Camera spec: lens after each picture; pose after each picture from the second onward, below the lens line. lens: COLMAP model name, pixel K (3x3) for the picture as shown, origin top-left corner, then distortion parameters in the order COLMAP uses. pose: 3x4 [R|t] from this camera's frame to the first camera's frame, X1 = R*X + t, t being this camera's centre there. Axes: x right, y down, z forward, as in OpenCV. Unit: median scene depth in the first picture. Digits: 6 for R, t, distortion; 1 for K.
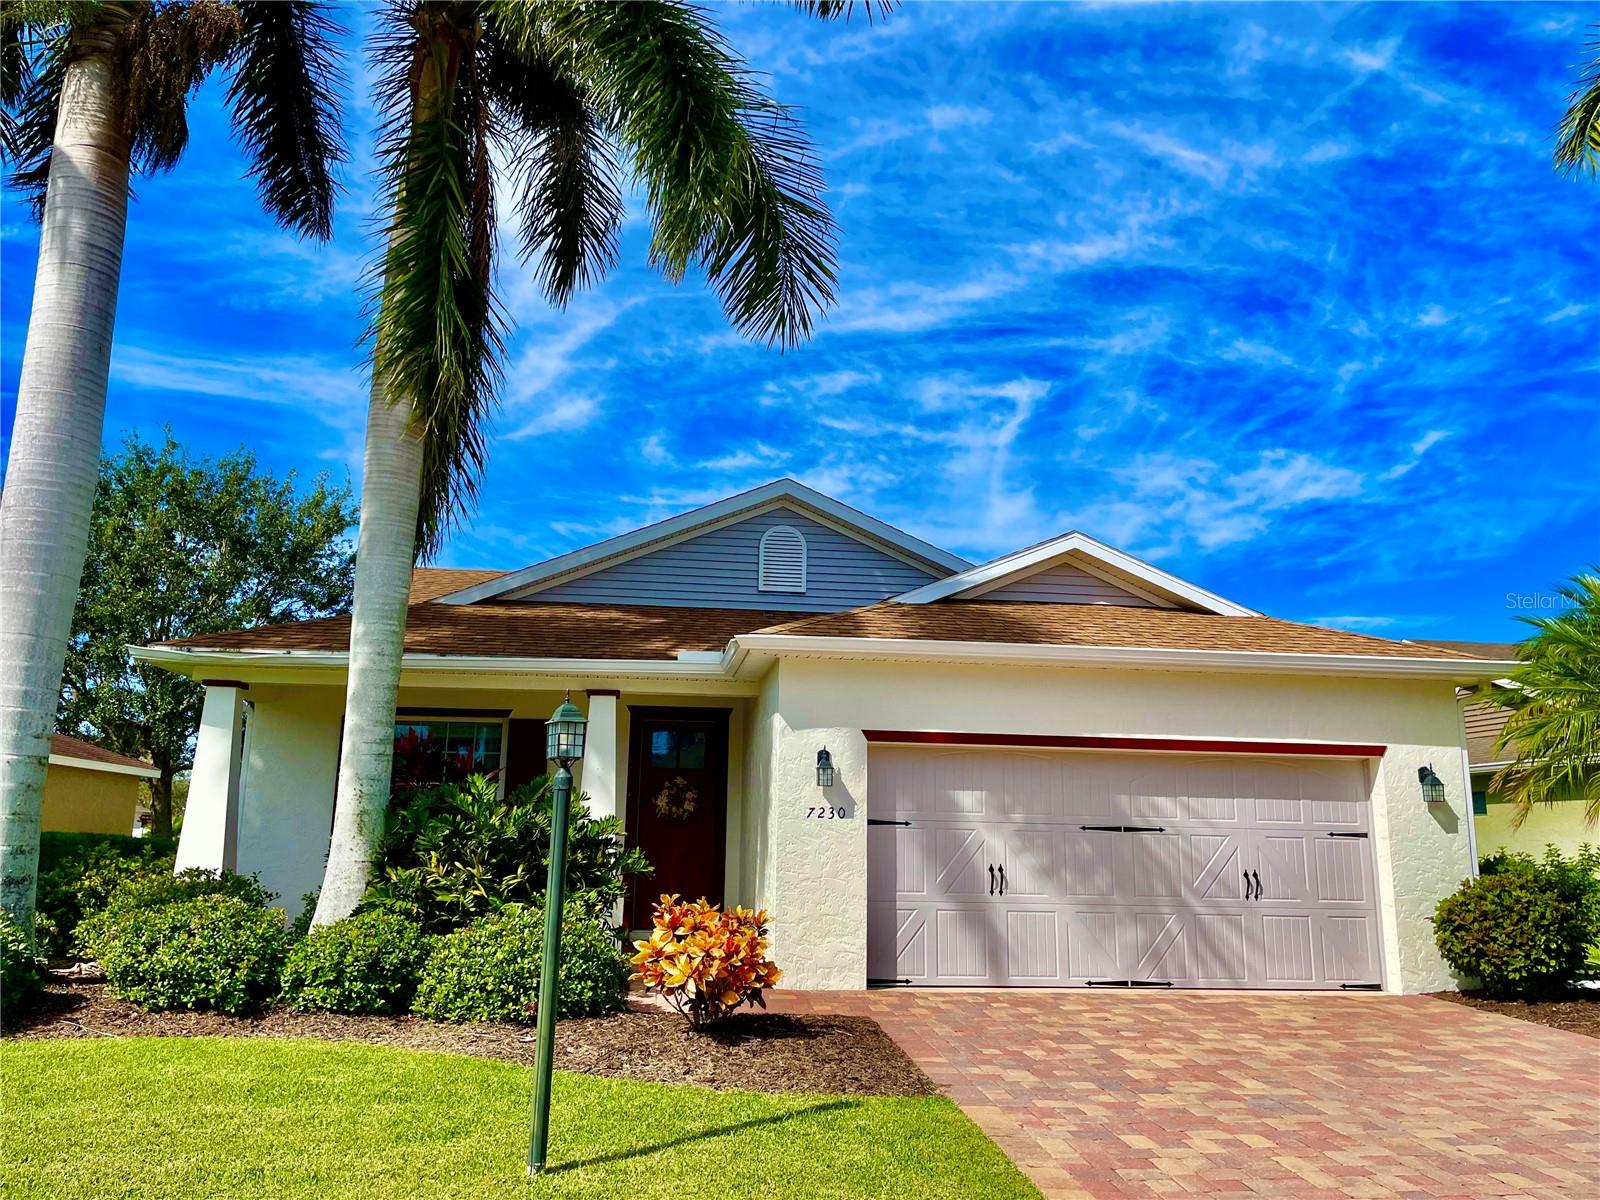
lens RADIAL K [[1206.8, 0, 801.3], [0, 1206.8, 597.6], [0, 0, 1]] dist [0.095790, -0.123466]
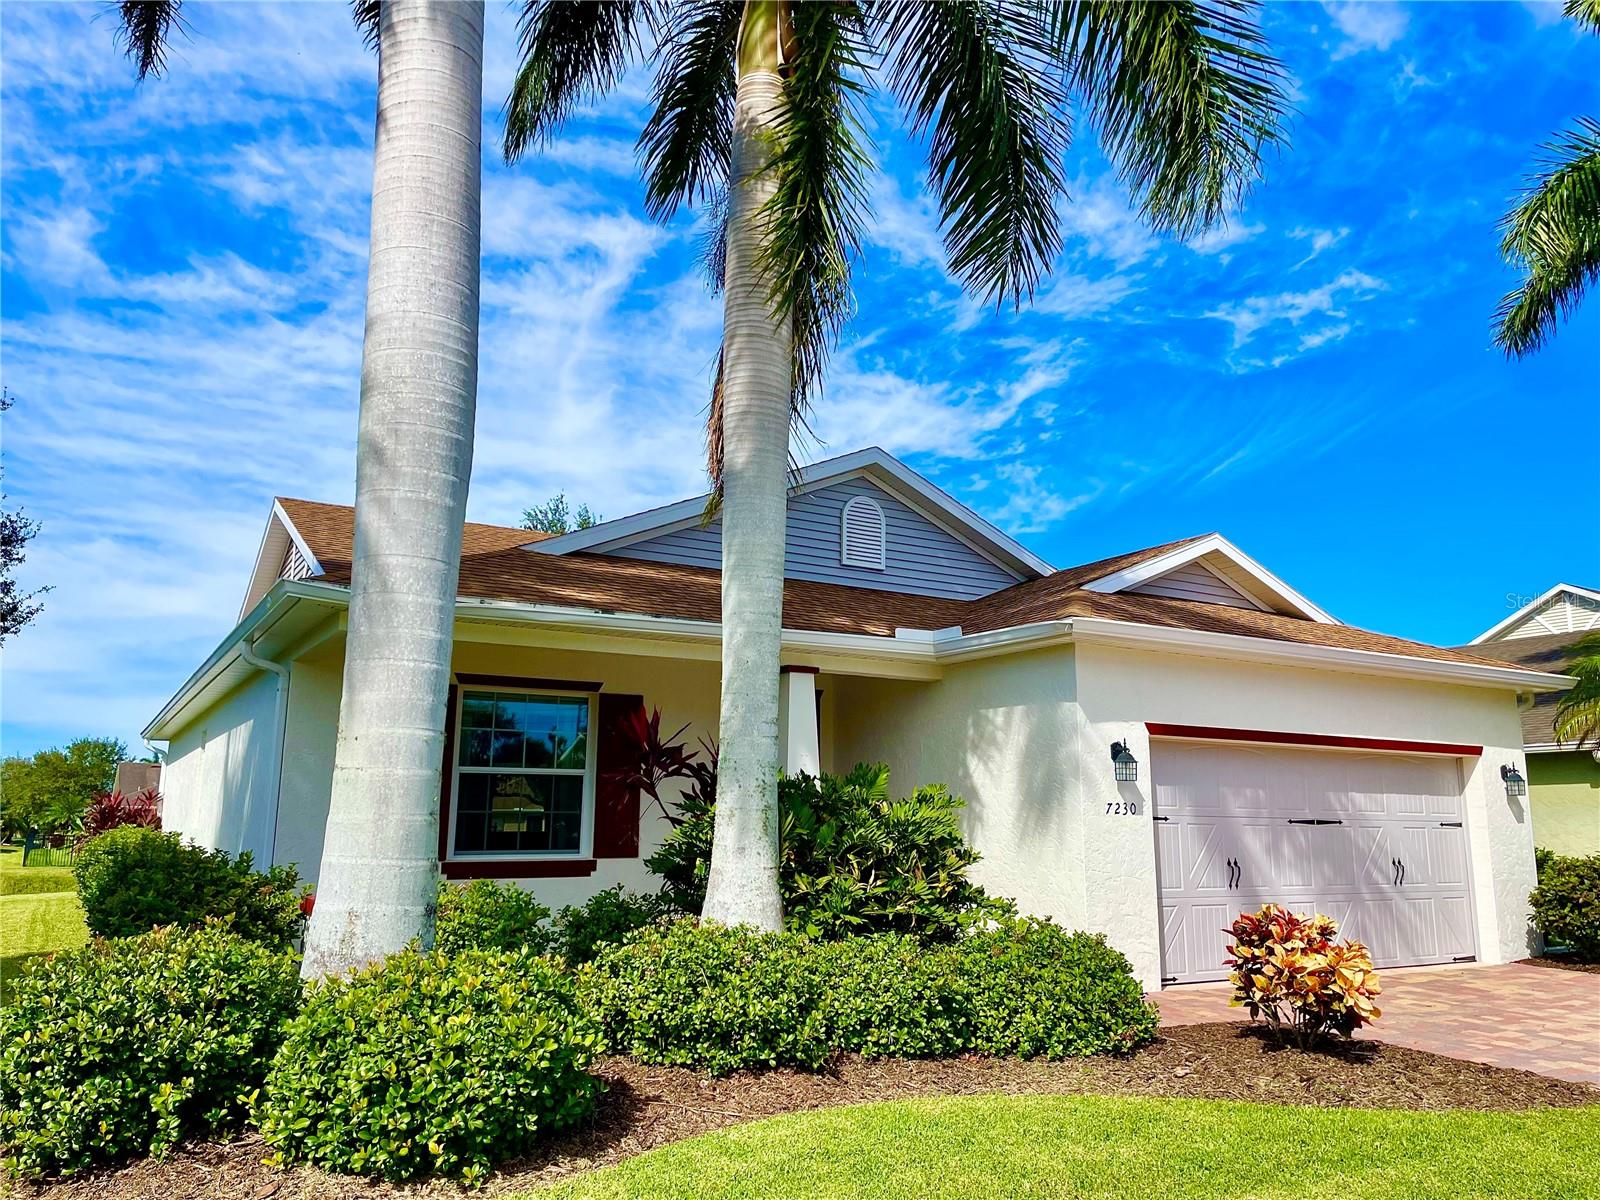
lens RADIAL K [[1206.8, 0, 806.4], [0, 1206.8, 600.7], [0, 0, 1]] dist [0.095790, -0.123466]
pose [[0.916333, 0.063952, 0.395276, -0.584156], [-0.070396, 0.997517, 0.001804, 0.030144], [-0.394180, -0.029479, 0.918560, 0.220177]]
